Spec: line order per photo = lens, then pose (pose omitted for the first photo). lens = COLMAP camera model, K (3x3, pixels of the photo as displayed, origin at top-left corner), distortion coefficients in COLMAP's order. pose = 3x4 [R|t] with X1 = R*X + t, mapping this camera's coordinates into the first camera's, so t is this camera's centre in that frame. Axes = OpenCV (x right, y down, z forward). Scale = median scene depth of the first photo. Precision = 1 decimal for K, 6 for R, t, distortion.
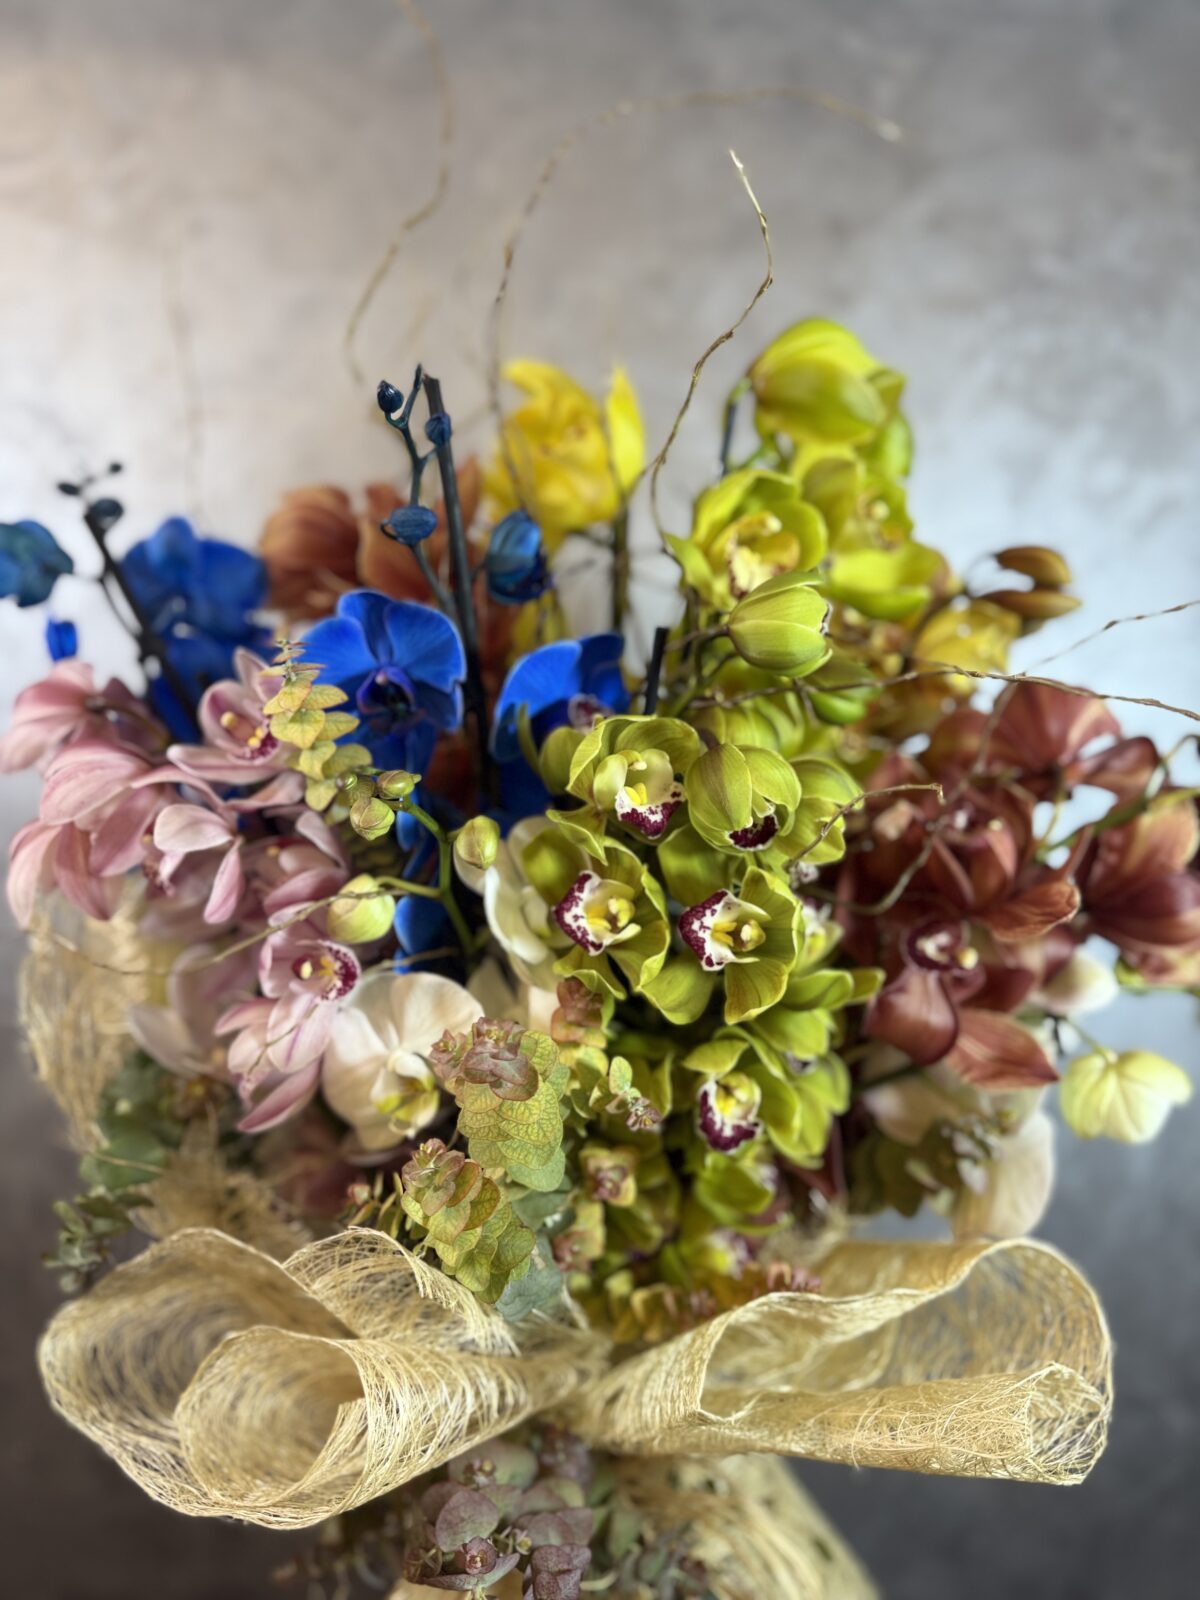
lens RADIAL K [[1120.9, 0, 598.8], [0, 1120.9, 778.6], [0, 0, 1]] dist [-0.000923, -0.003318]
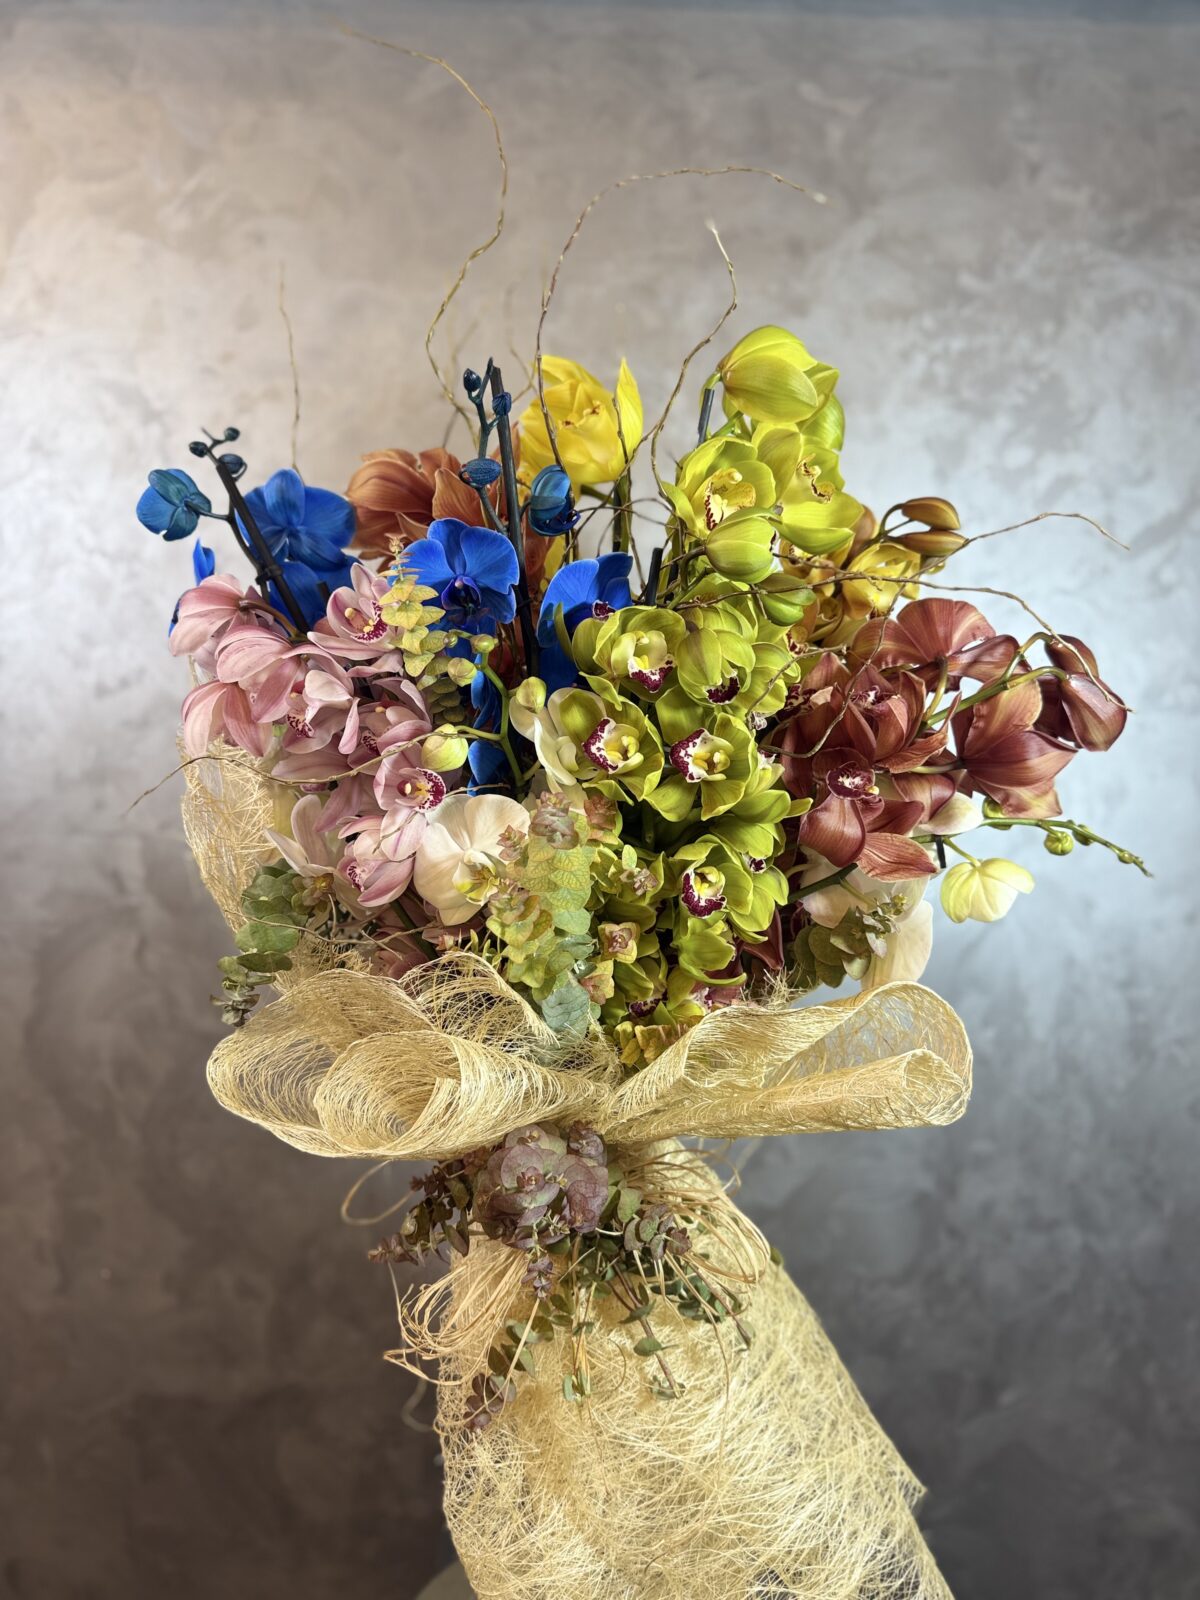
lens RADIAL K [[1109.7, 0, 600.0], [0, 1109.7, 800.0], [0, 0, 1]] dist [0.041510, -0.057288]
pose [[0.999612, 0.002720, 0.027736, -0.054510], [-0.003294, 0.999781, 0.020667, 0.149781], [-0.027674, -0.020750, 0.999402, -0.397400]]
